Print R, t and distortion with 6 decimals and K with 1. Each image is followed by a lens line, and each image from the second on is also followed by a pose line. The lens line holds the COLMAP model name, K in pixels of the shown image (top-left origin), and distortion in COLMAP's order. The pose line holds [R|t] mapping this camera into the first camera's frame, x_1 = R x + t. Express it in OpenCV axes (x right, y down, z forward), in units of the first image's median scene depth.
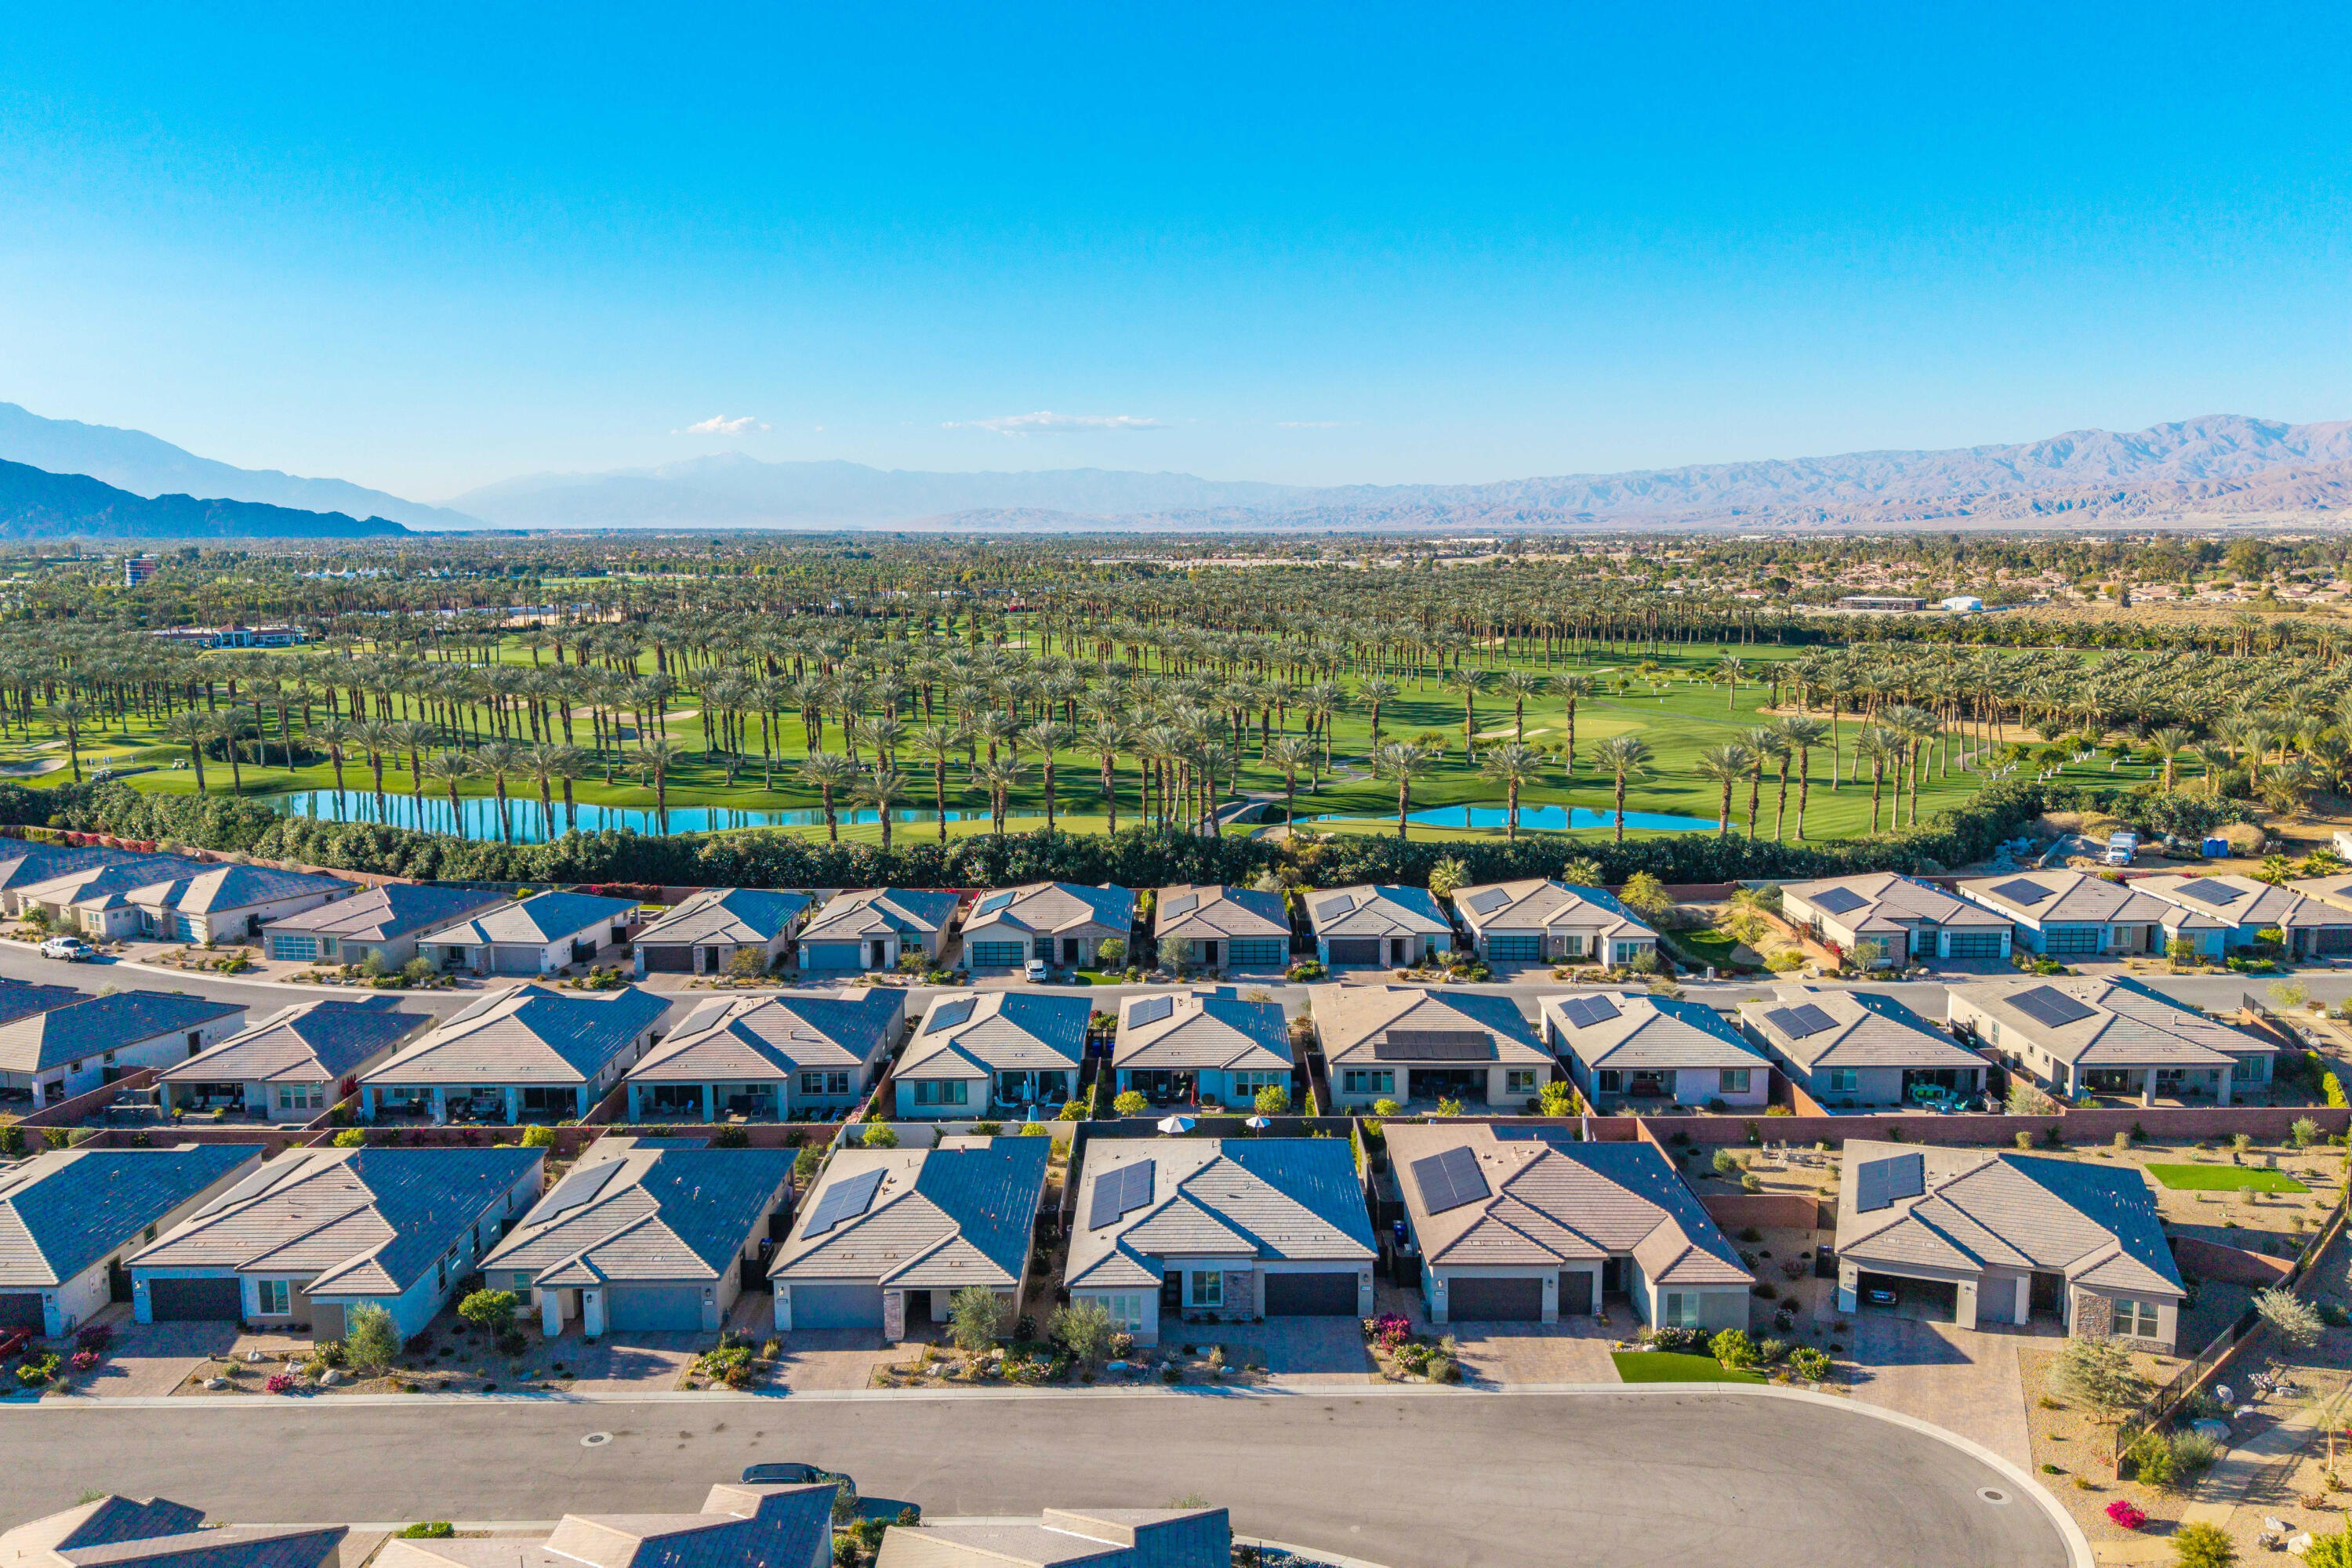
lens RADIAL K [[1874.2, 0, 1182.7], [0, 1874.2, 787.7], [0, 0, 1]] dist [0.069054, -0.116832]
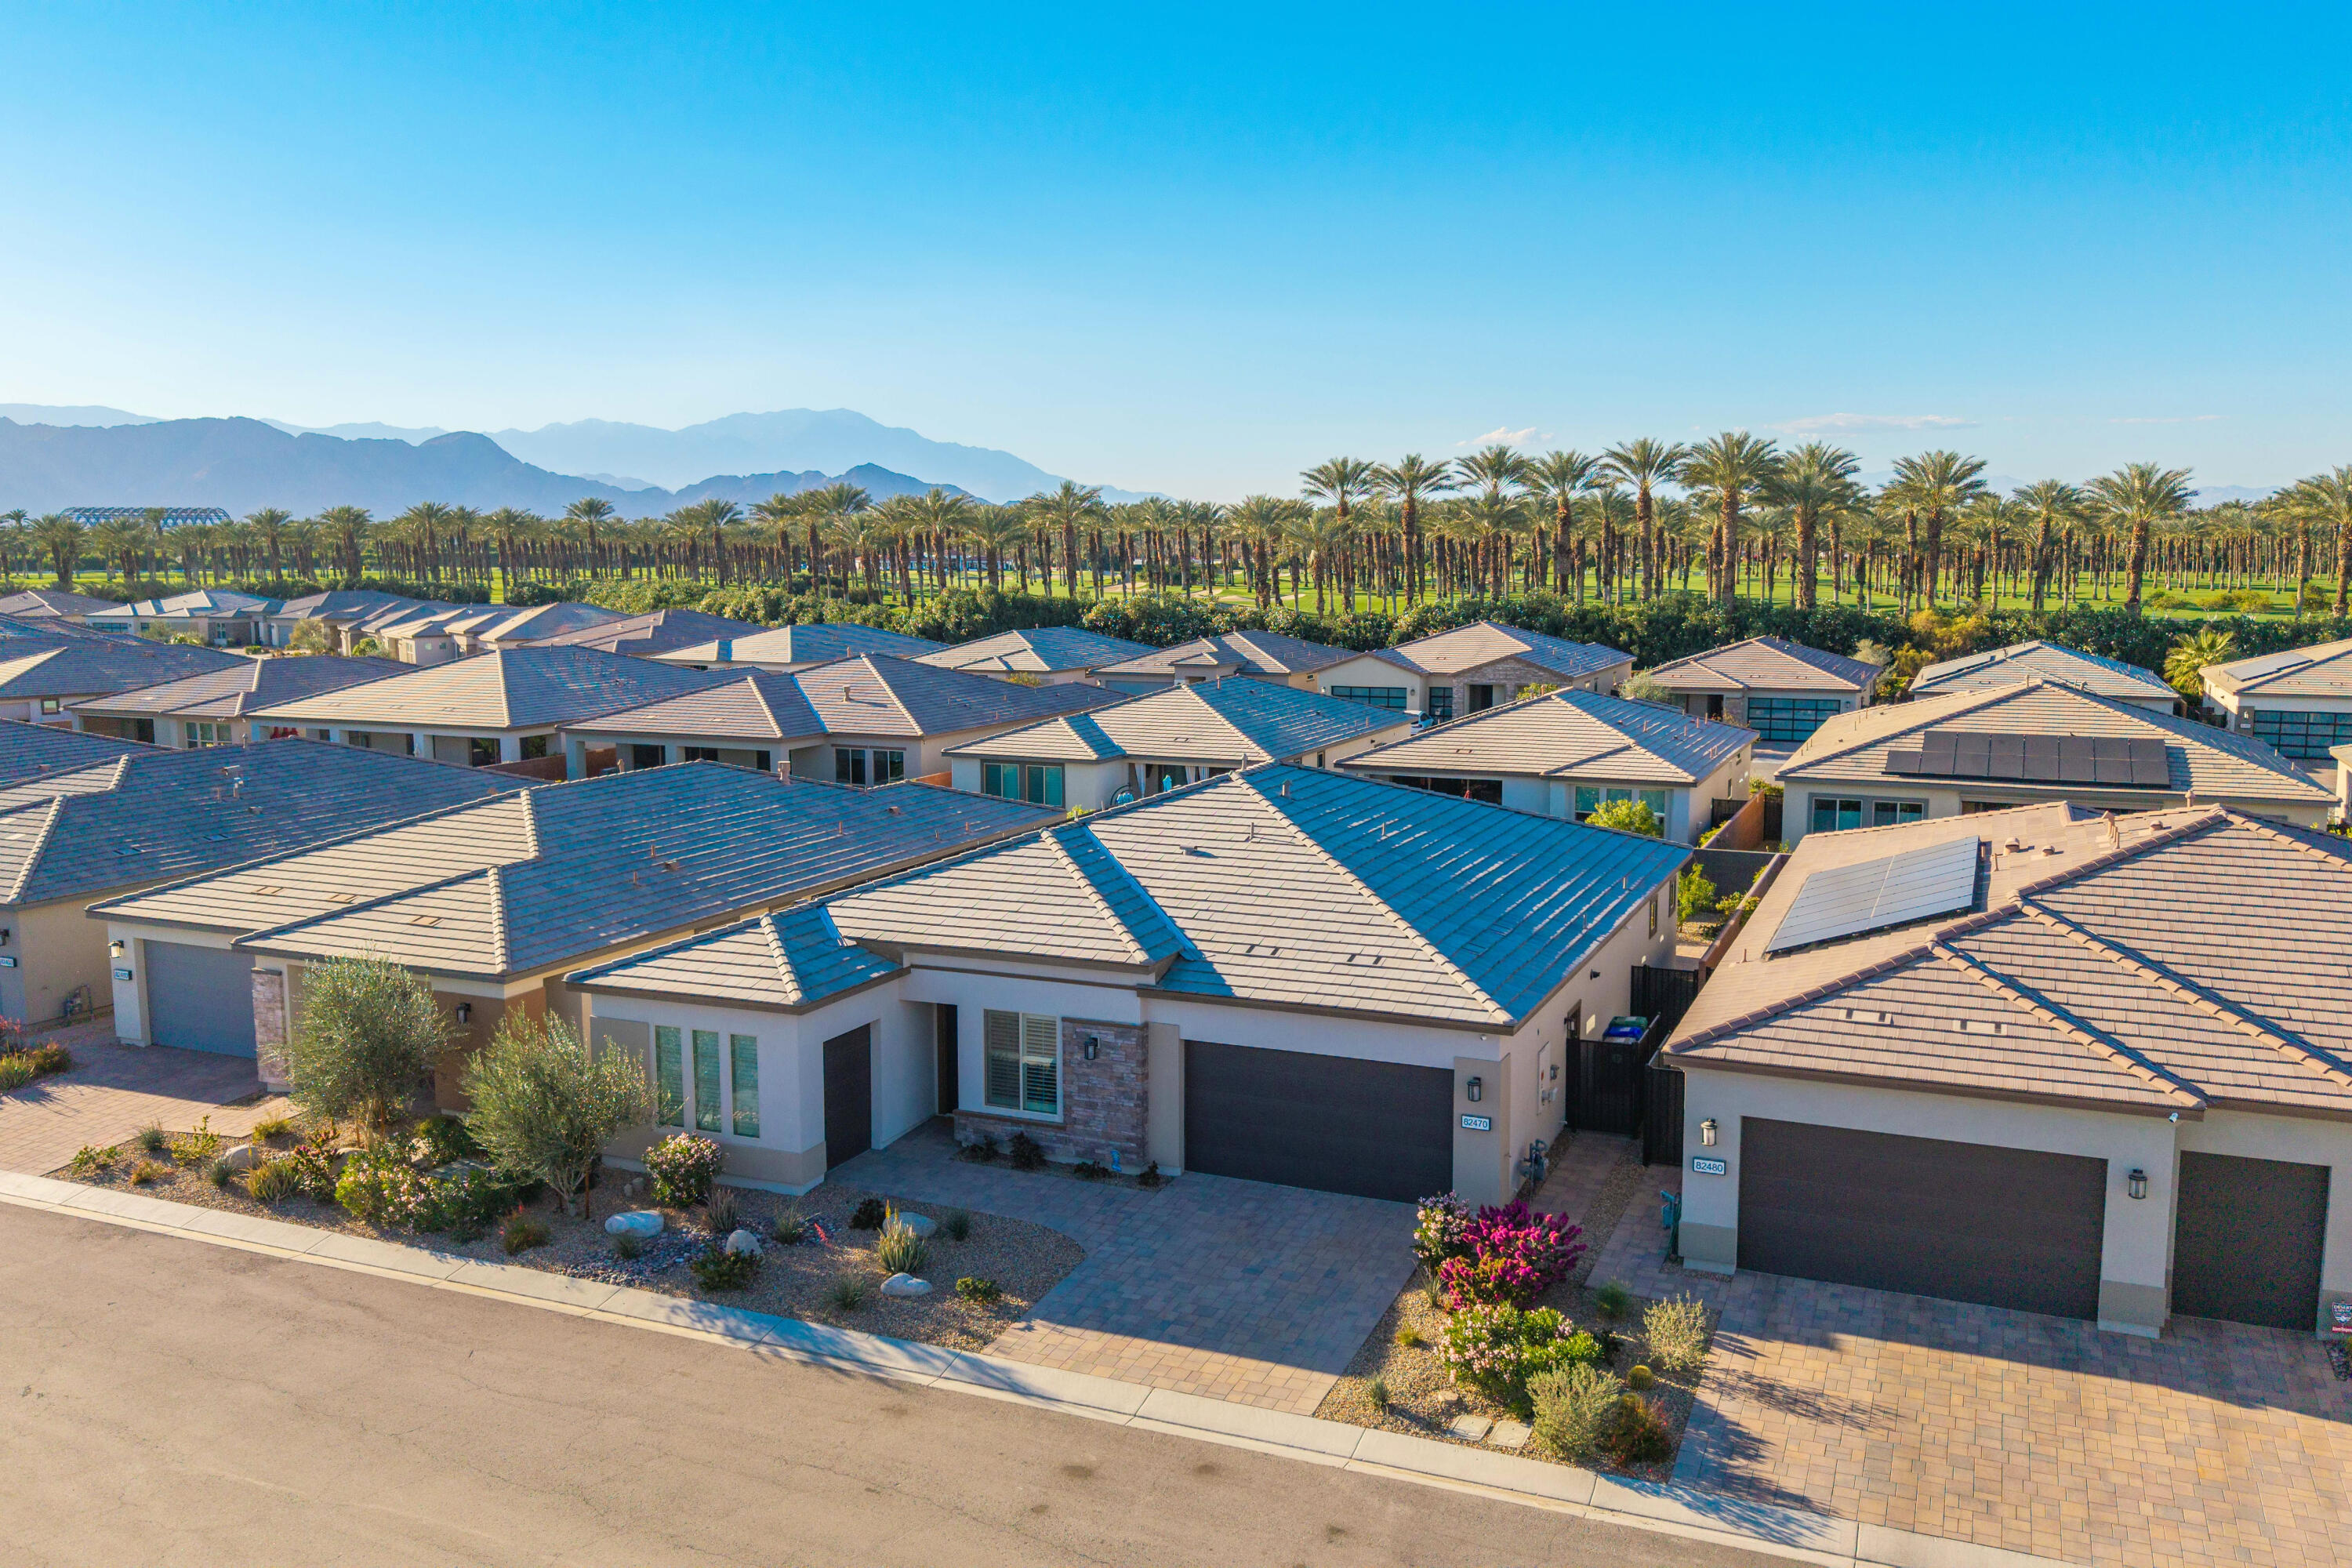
lens RADIAL K [[1874.2, 0, 1180.8], [0, 1874.2, 775.9], [0, 0, 1]] dist [0.069054, -0.116832]
pose [[0.918652, 0.055517, -0.391149, 0.170946], [-0.060730, 0.998154, -0.000960, 0.212490], [0.390373, 0.024636, 0.920327, 0.695589]]
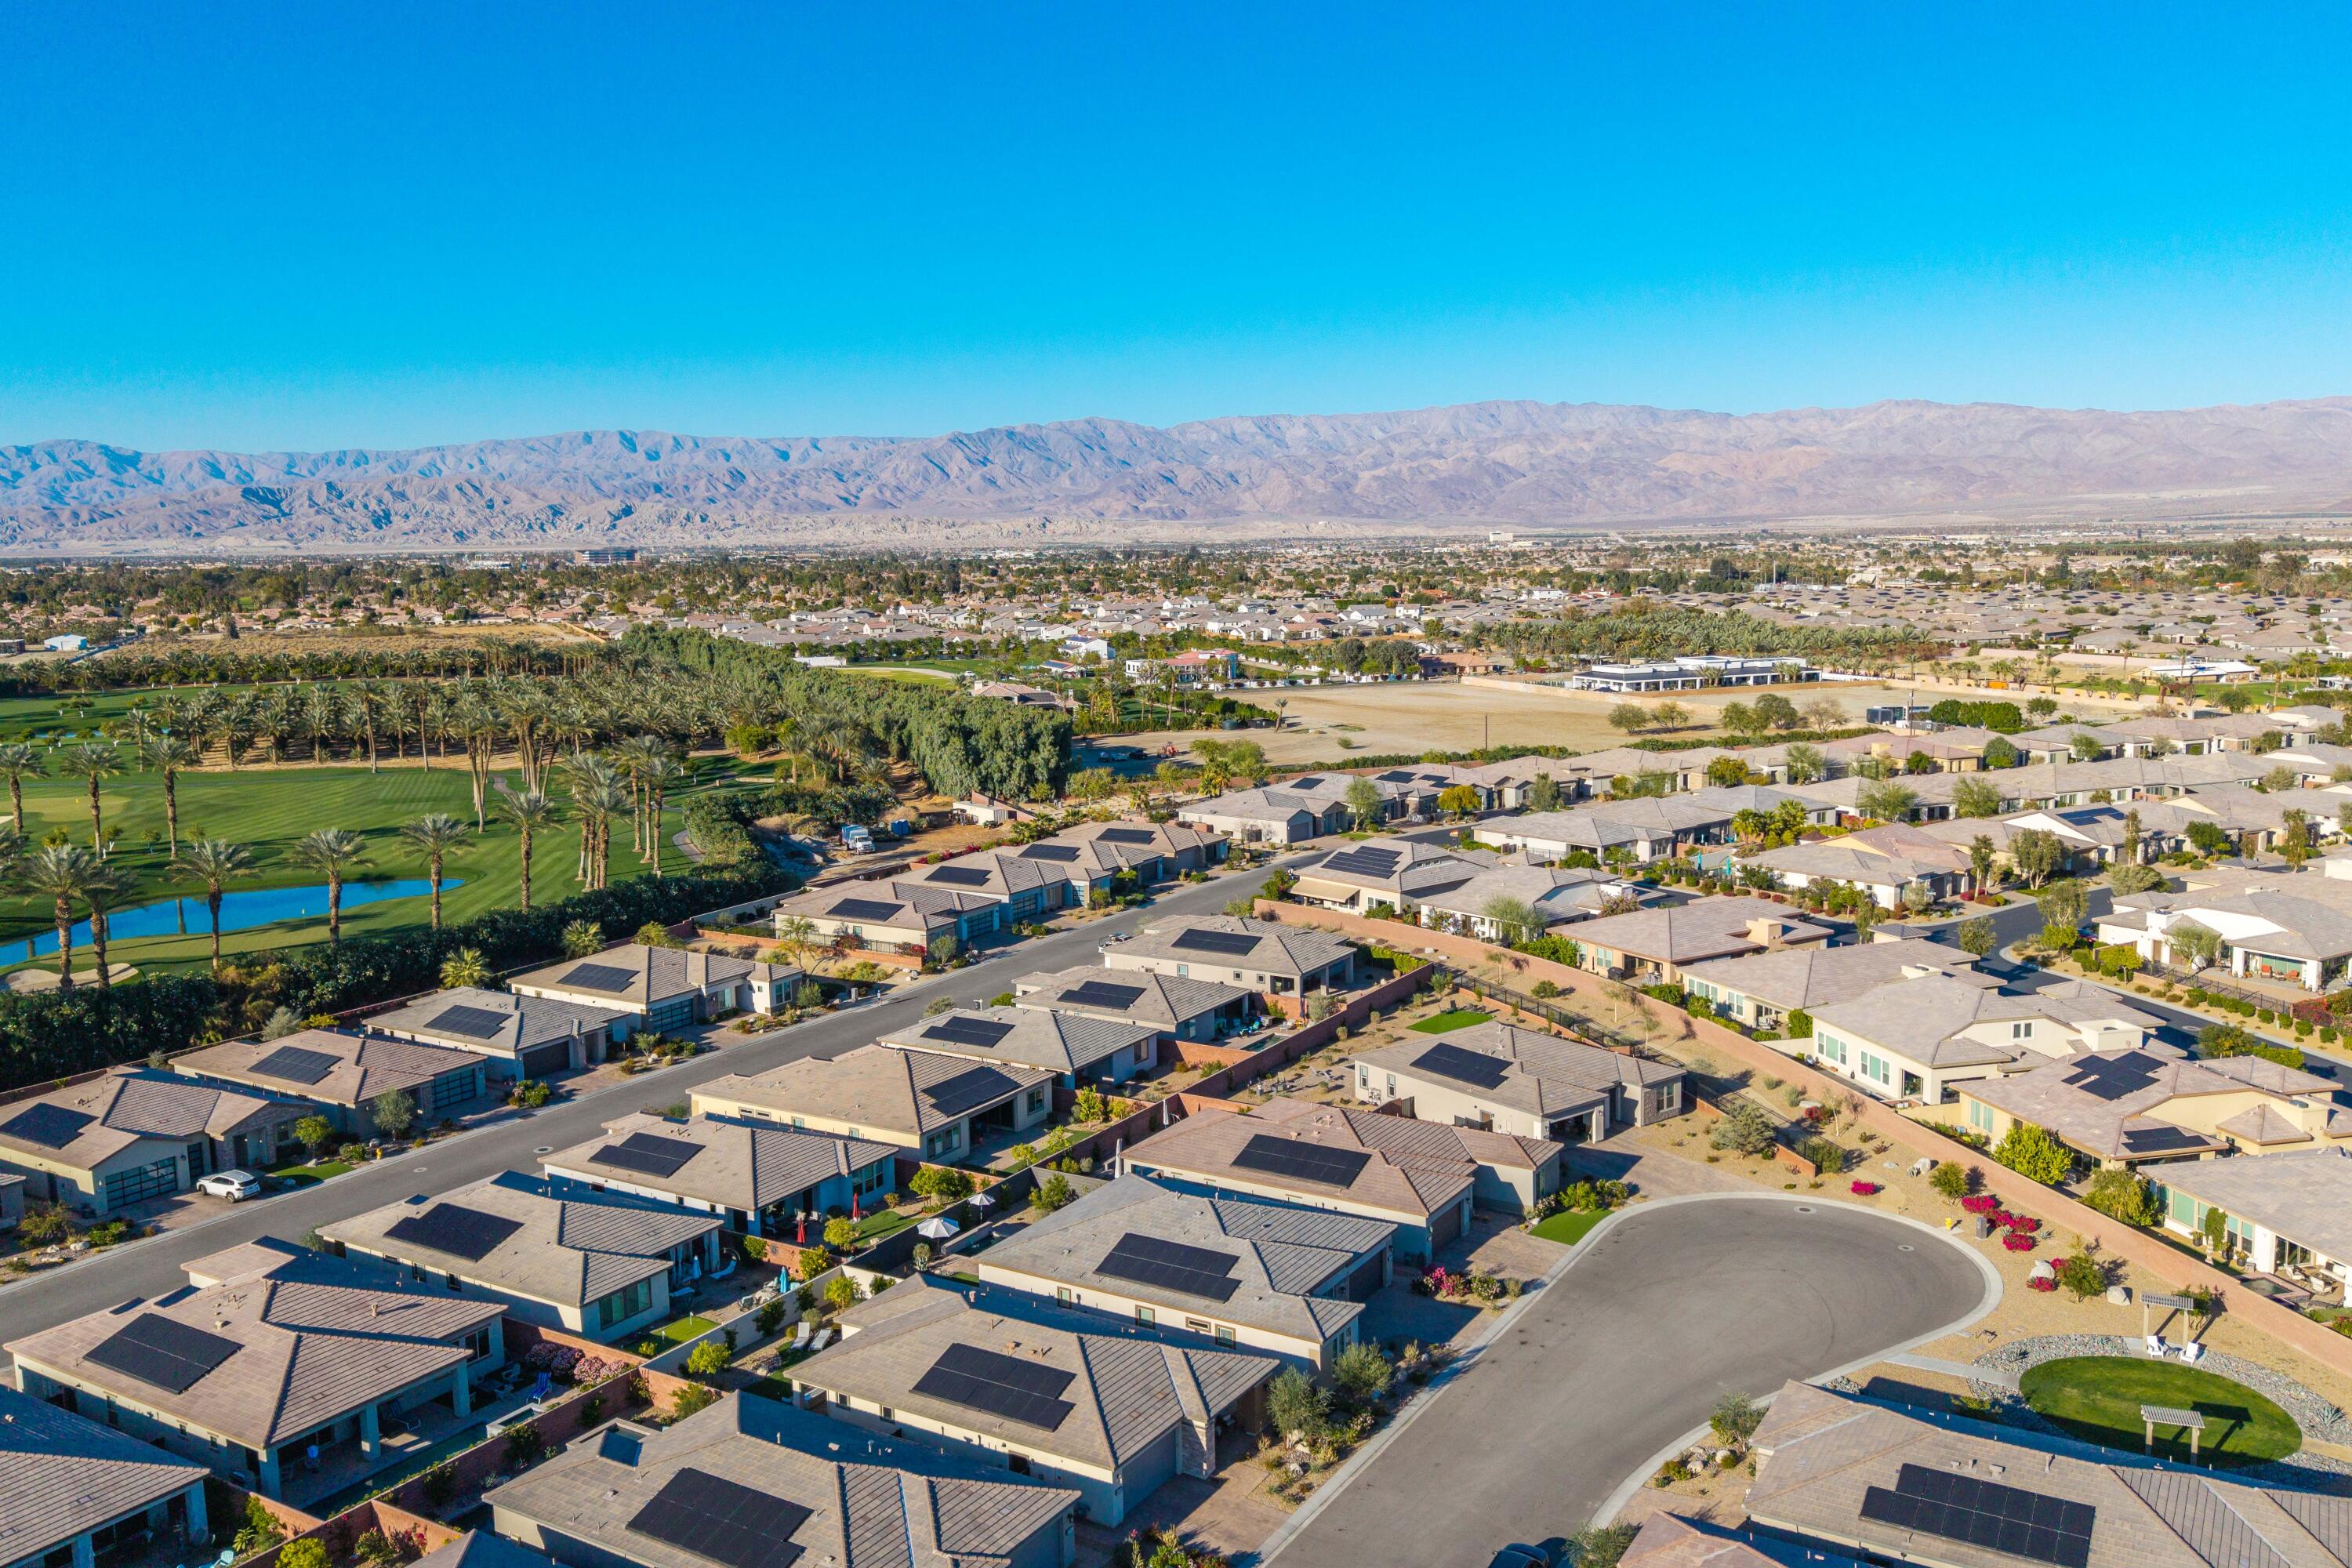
lens RADIAL K [[1874.2, 0, 1171.2], [0, 1874.2, 782.5], [0, 0, 1]] dist [0.069054, -0.116832]
pose [[0.526651, -0.117034, 0.841987, -0.889750], [0.131191, 0.989801, 0.055521, -0.096889], [-0.839897, 0.081221, 0.536634, 0.481451]]
